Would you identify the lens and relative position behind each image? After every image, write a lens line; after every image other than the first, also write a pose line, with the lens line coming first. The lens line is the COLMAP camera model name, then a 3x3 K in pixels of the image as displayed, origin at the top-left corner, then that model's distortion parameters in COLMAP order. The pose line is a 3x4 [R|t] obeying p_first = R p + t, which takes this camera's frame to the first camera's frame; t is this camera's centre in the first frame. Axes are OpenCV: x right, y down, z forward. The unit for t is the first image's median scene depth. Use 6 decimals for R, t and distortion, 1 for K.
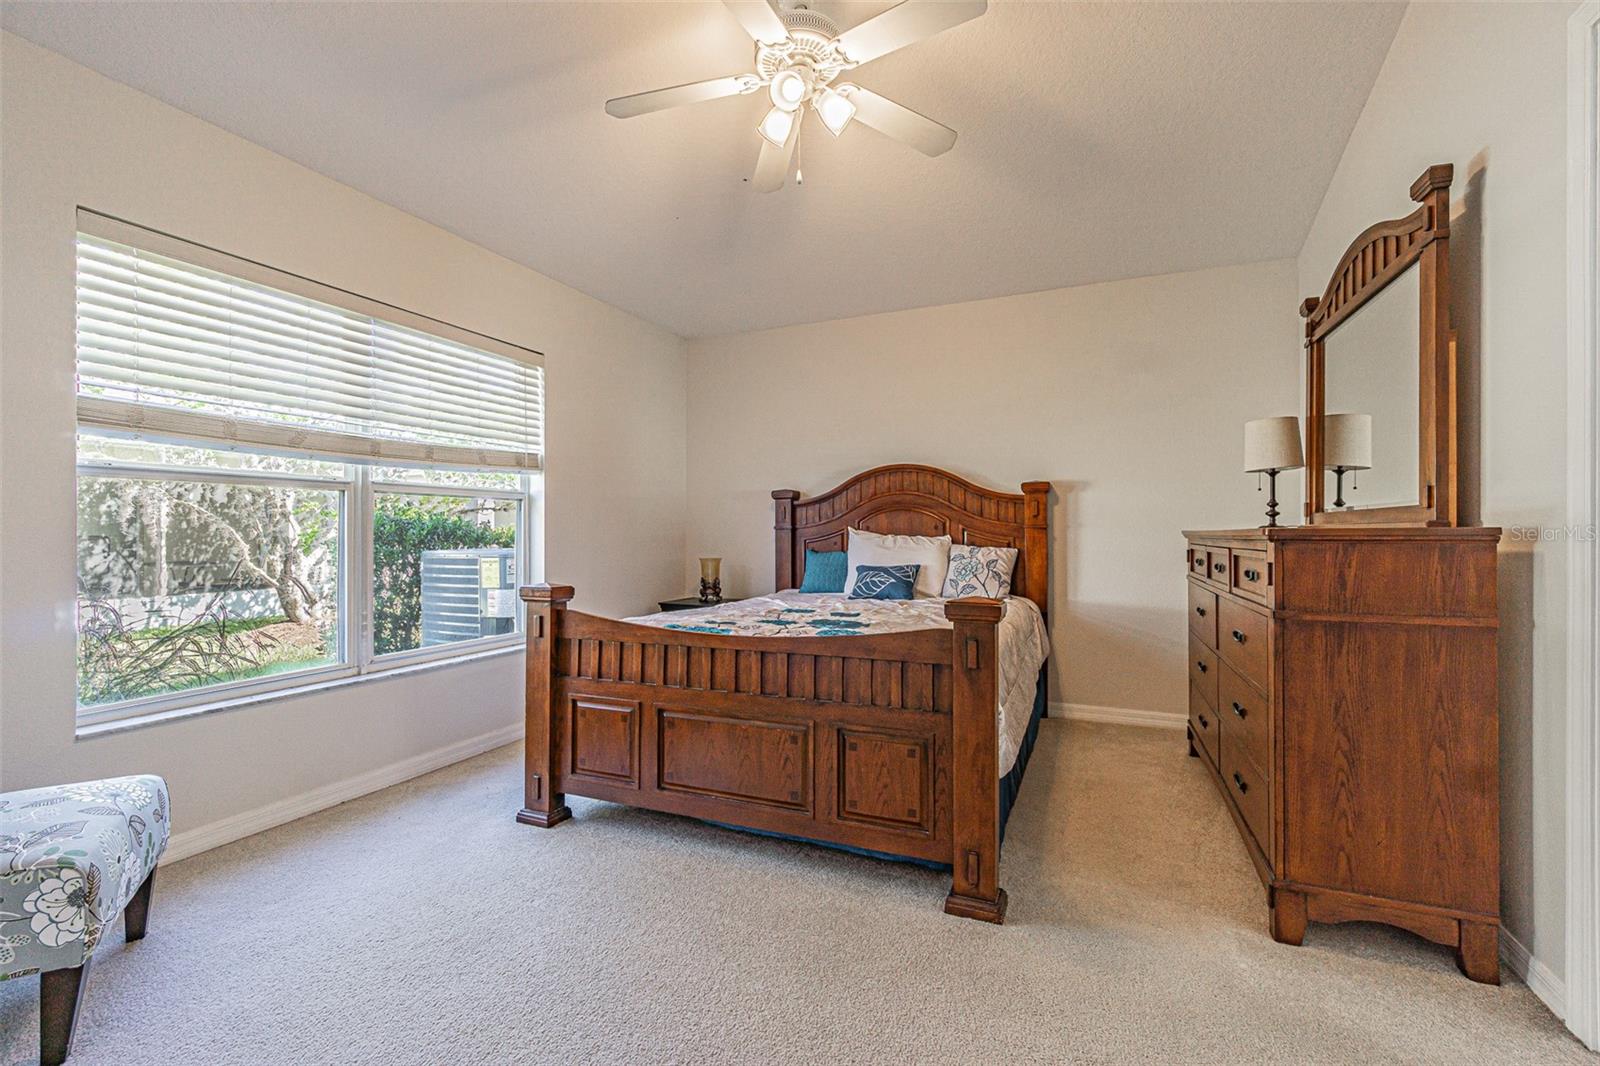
lens RADIAL K [[688.6, 0, 806.2], [0, 688.6, 535.9], [0, 0, 1]] dist [-0.002963, 0.001839]
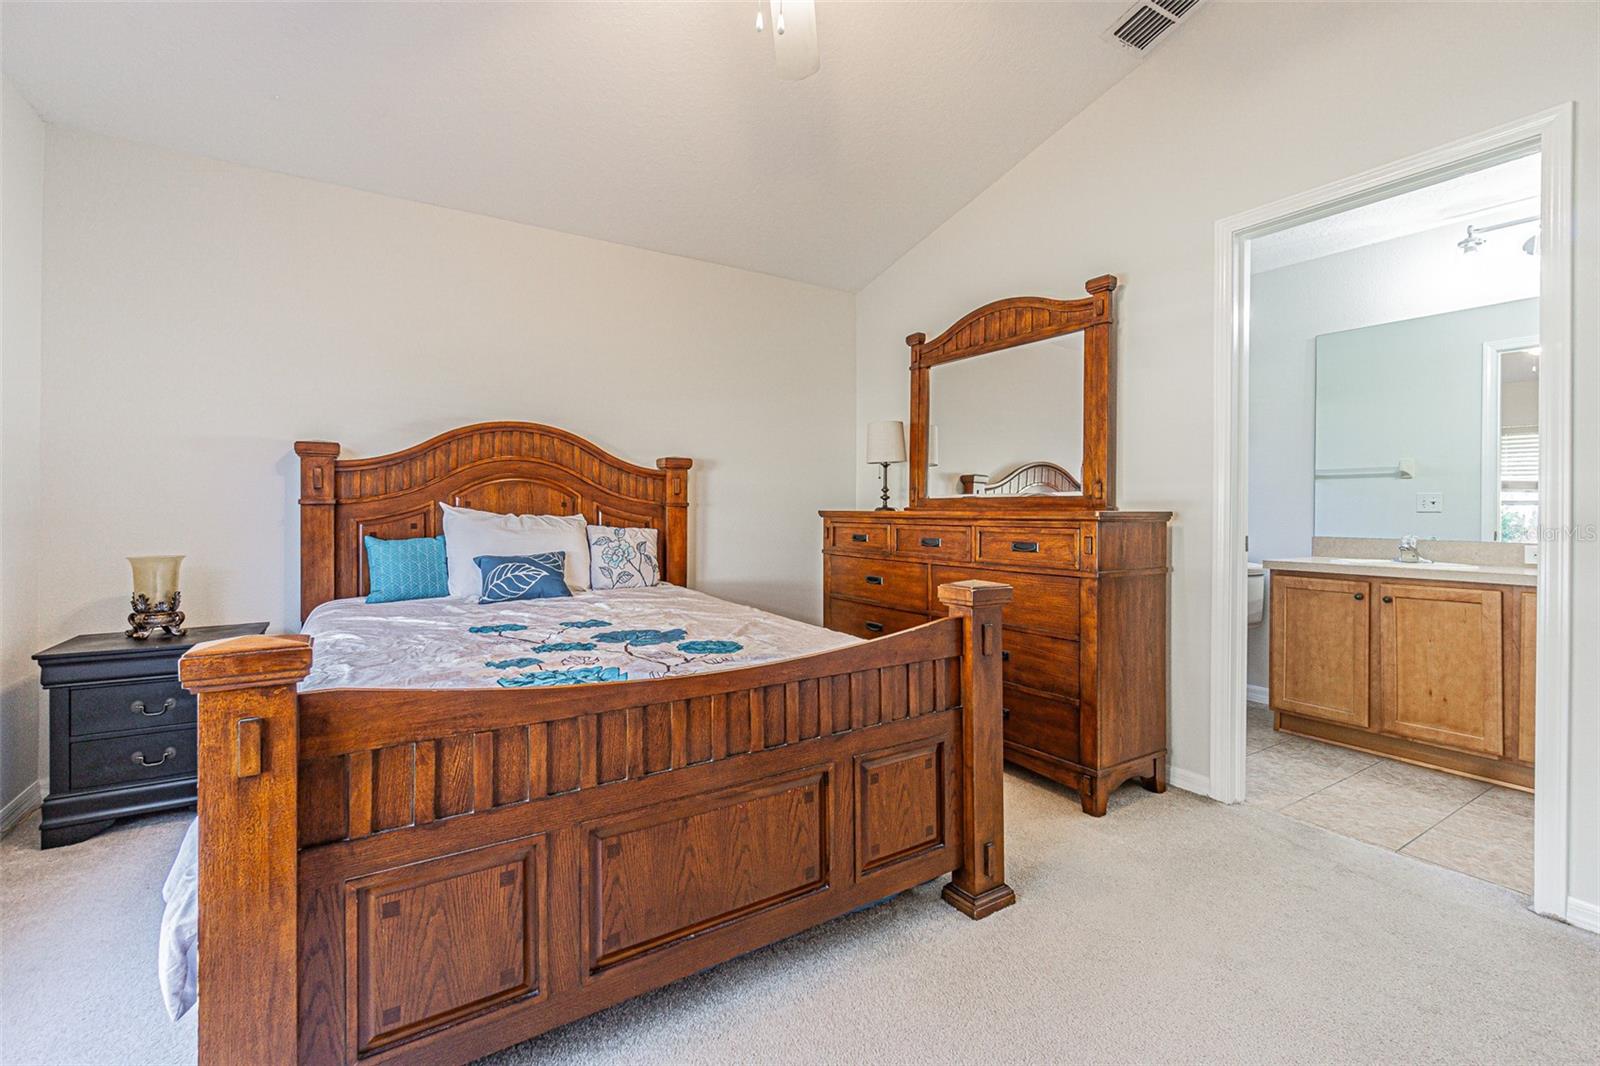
lens RADIAL K [[688.6, 0, 800.2], [0, 688.6, 519.4], [0, 0, 1]] dist [-0.002963, 0.001839]
pose [[0.562820, -0.005949, 0.826558, -0.346427], [-0.001977, 0.999962, 0.008543, -0.002445], [-0.826577, -0.006443, 0.562786, 0.332556]]
